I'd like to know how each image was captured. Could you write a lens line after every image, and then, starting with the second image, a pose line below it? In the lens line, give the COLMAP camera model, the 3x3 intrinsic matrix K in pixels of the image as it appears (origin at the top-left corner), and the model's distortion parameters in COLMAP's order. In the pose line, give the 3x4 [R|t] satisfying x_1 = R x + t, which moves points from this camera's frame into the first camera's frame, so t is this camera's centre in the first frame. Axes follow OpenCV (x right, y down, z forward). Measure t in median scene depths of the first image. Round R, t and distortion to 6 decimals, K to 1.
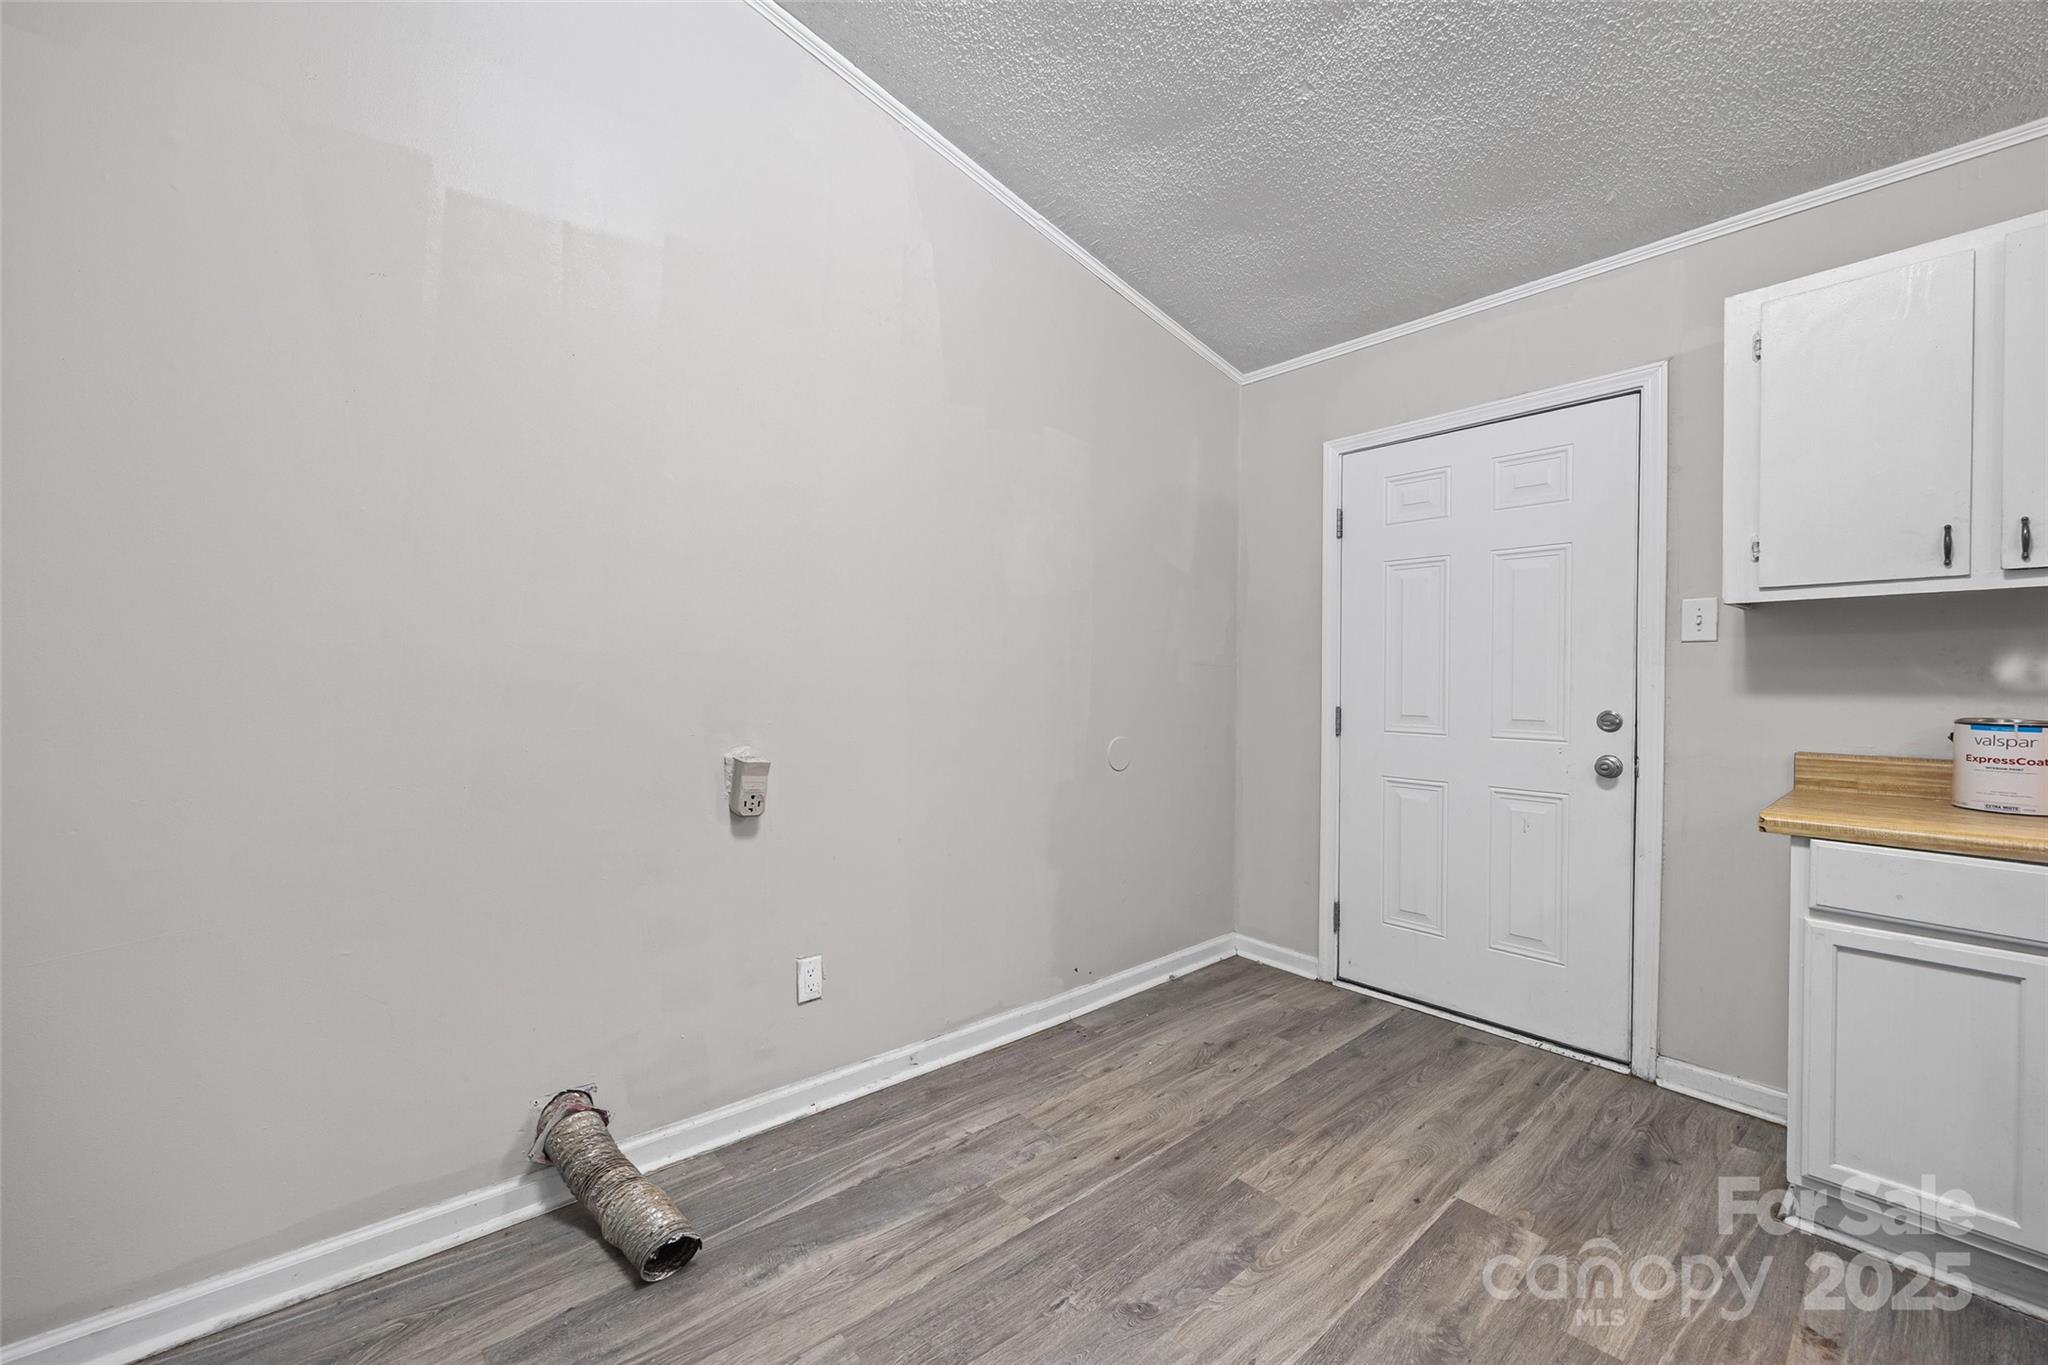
lens RADIAL K [[810.8, 0, 1019.9], [0, 810.8, 687.4], [0, 0, 1]] dist [0.000616, 0.000037]
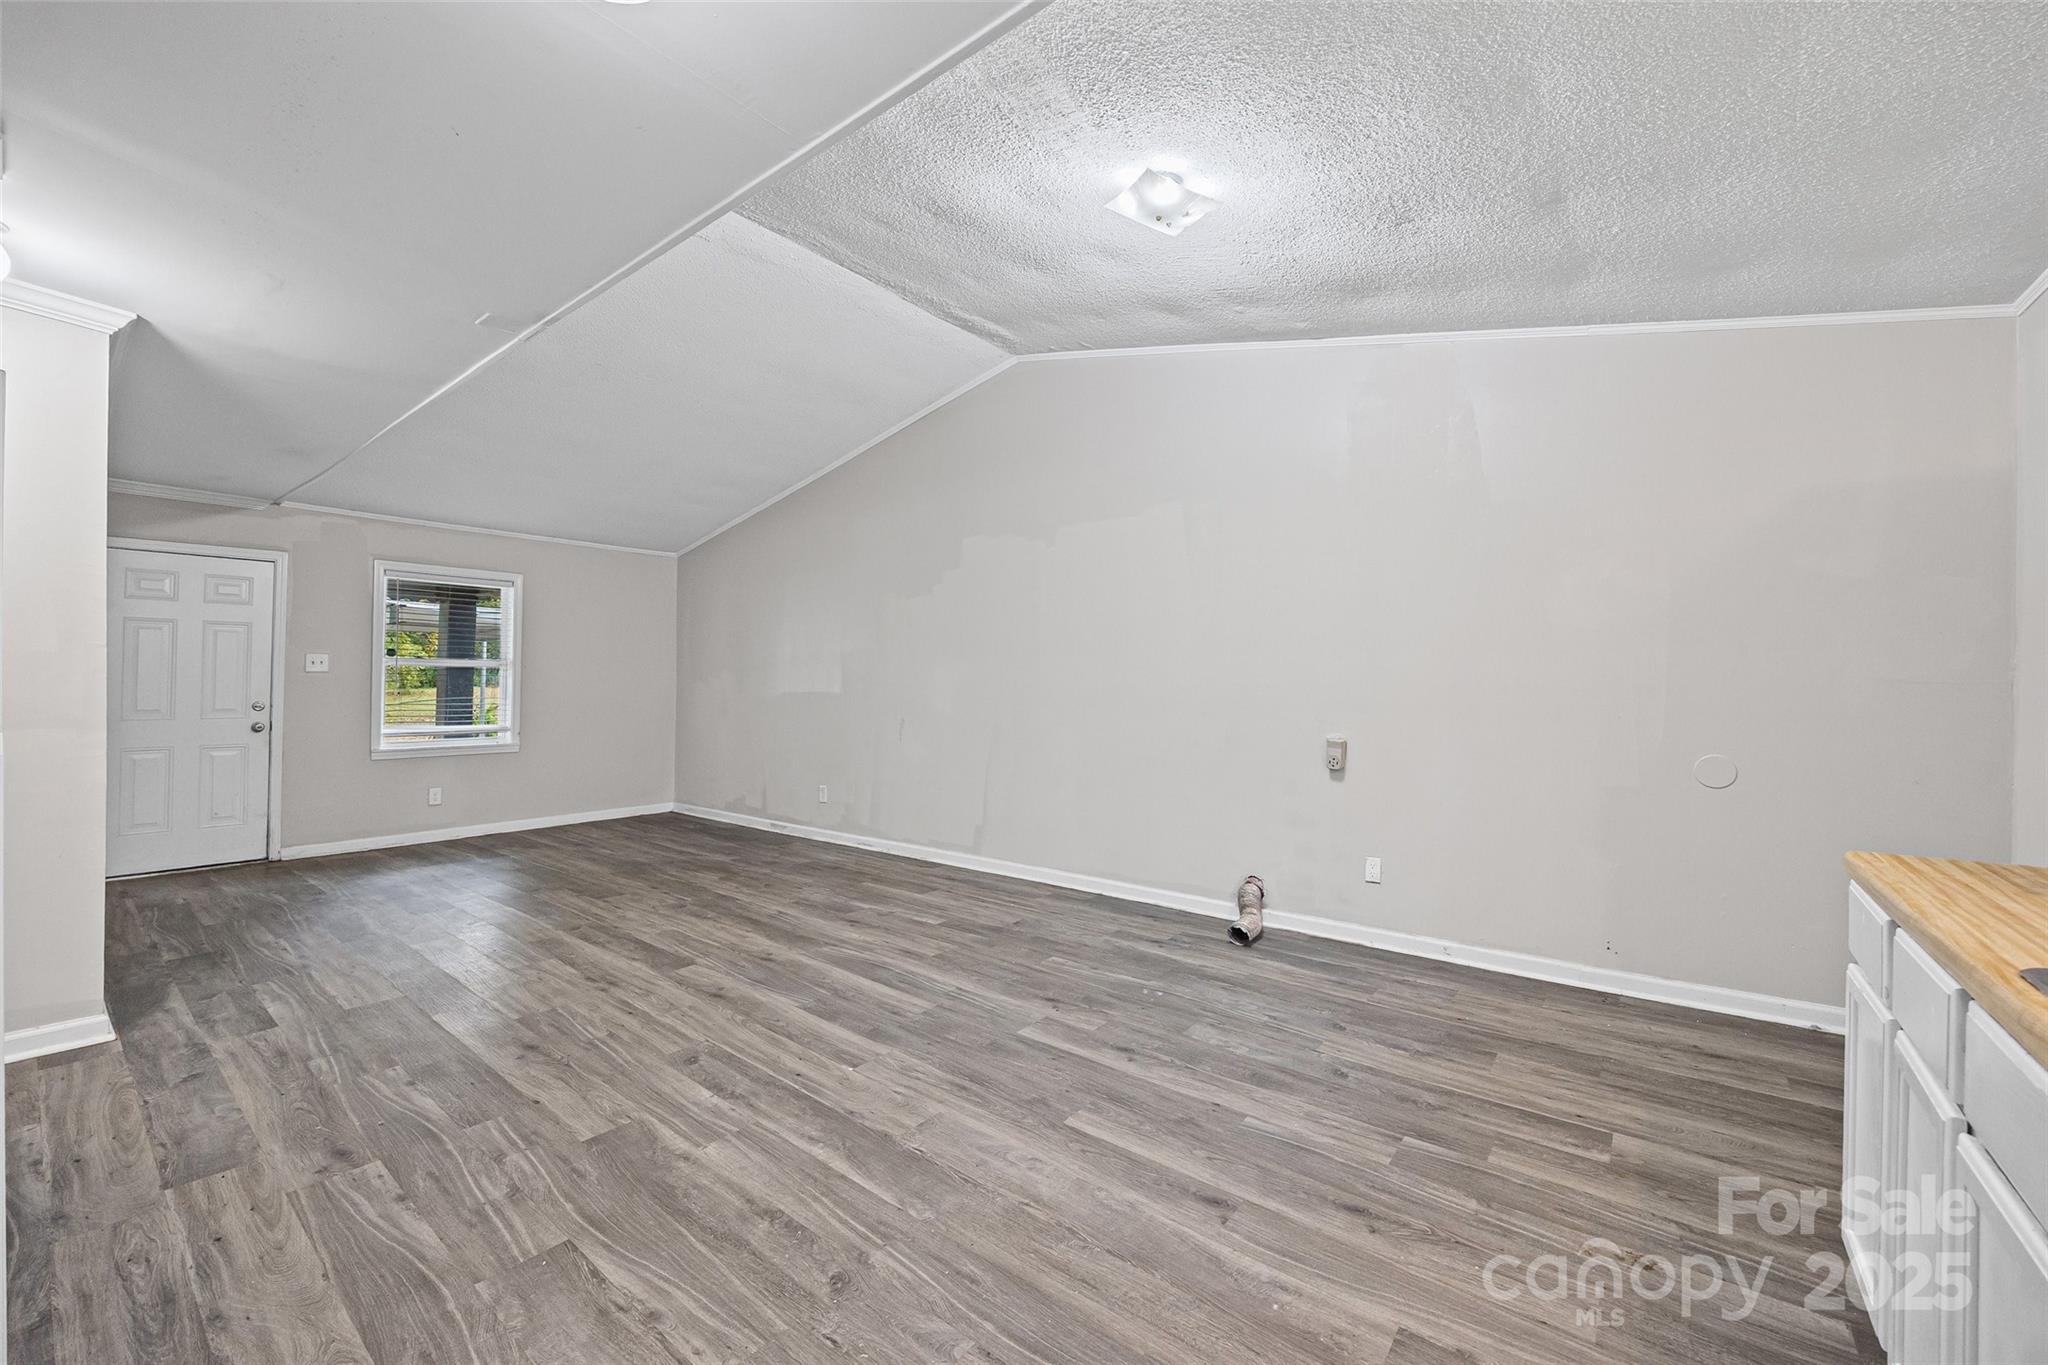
lens RADIAL K [[804.9, 0, 1012.7], [0, 804.9, 671.7], [0, 0, 1]] dist [-0.008224, -0.000333]
pose [[0.190750, -0.022635, -0.981378, 1.404759], [-0.016043, 0.999529, -0.026172, -0.008815], [0.981507, 0.020737, 0.190297, -0.103356]]
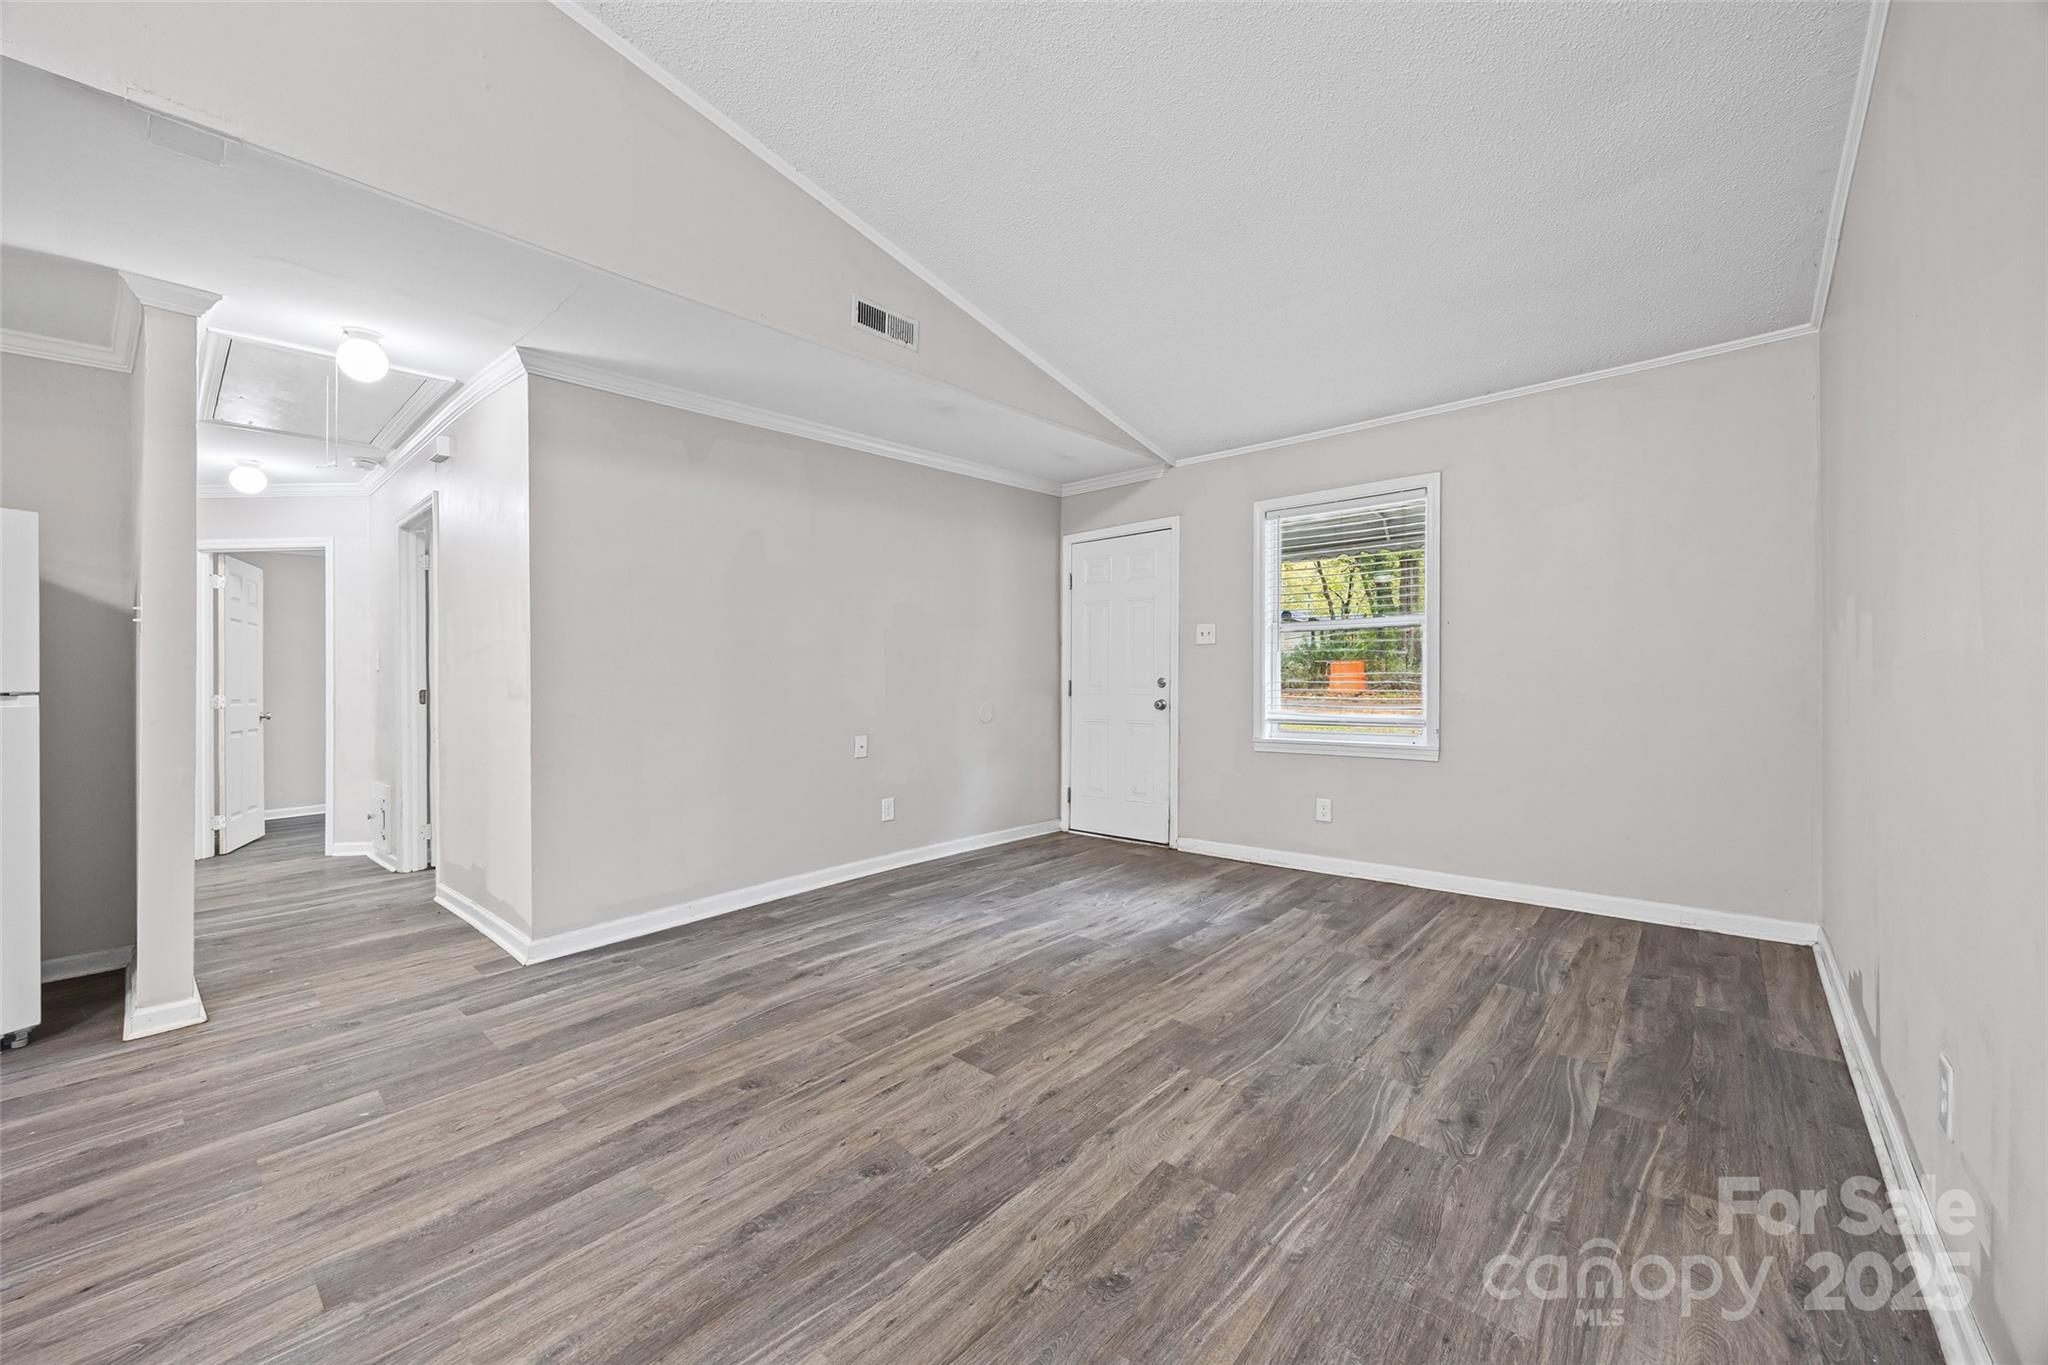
lens RADIAL K [[784.6, 0, 1017.9], [0, 784.6, 667.4], [0, 0, 1]] dist [-0.001902, -0.000031]
pose [[-0.989903, 0.010175, -0.141378, -0.910433], [0.008771, 0.999906, 0.010553, -0.001783], [0.141472, 0.009207, -0.989899, 0.346175]]
